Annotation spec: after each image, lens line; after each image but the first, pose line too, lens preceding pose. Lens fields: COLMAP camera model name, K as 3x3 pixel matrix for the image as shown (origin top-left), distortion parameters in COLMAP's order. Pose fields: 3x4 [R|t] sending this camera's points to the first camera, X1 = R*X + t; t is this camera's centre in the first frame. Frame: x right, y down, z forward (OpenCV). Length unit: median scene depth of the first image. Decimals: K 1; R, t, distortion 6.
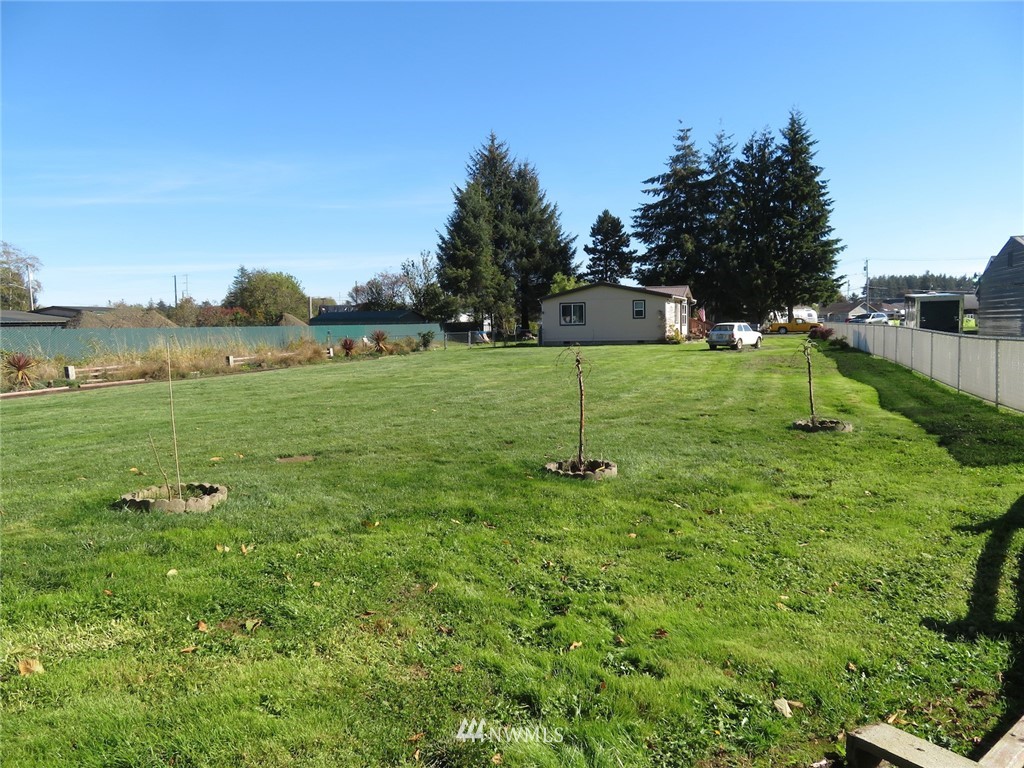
lens RADIAL K [[712.5, 0, 482.2], [0, 712.5, 387.3], [0, 0, 1]] dist [-0.024246, 0.000421]
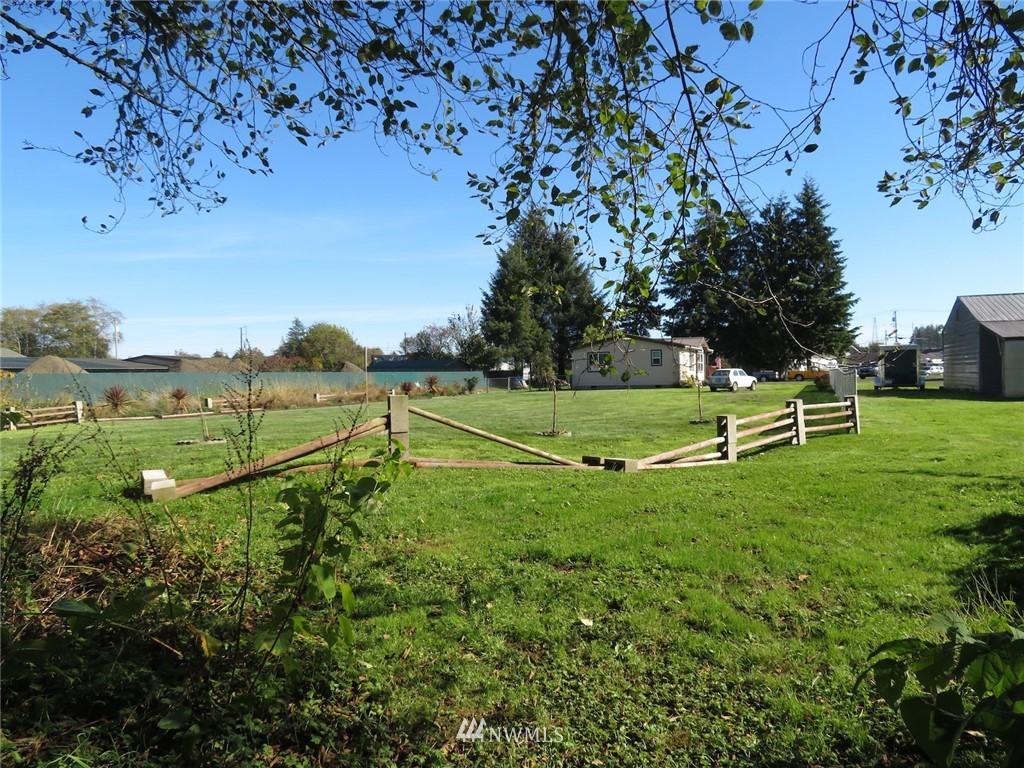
lens RADIAL K [[712.5, 0, 482.2], [0, 712.5, 387.3], [0, 0, 1]] dist [-0.024246, 0.000421]
pose [[0.998145, 0.002609, -0.060833, 0.005951], [-0.006869, 0.997529, -0.069920, 0.011938], [0.060501, 0.070209, 0.995696, -0.093822]]
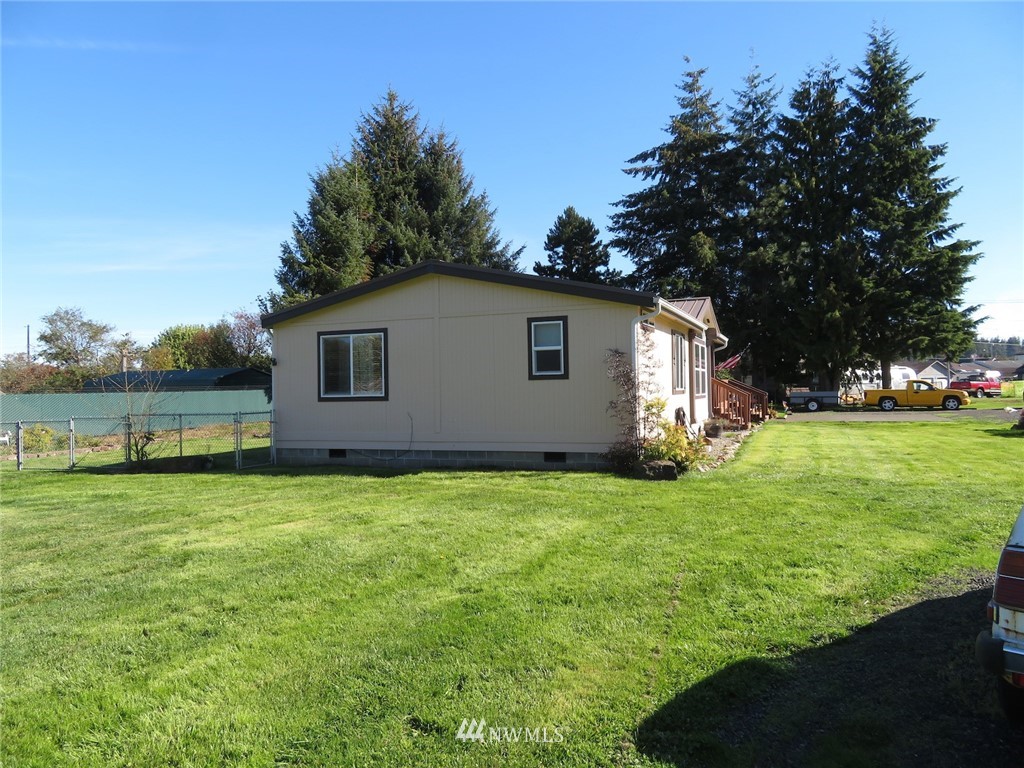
lens RADIAL K [[731.1, 0, 510.1], [0, 731.1, 383.7], [0, 0, 1]] dist [-0.013793, 0.004131]
pose [[0.999807, -0.000093, 0.019662, 0.117955], [0.001977, 0.995394, -0.095844, -0.038949], [-0.019563, 0.095865, 0.995202, 0.413838]]
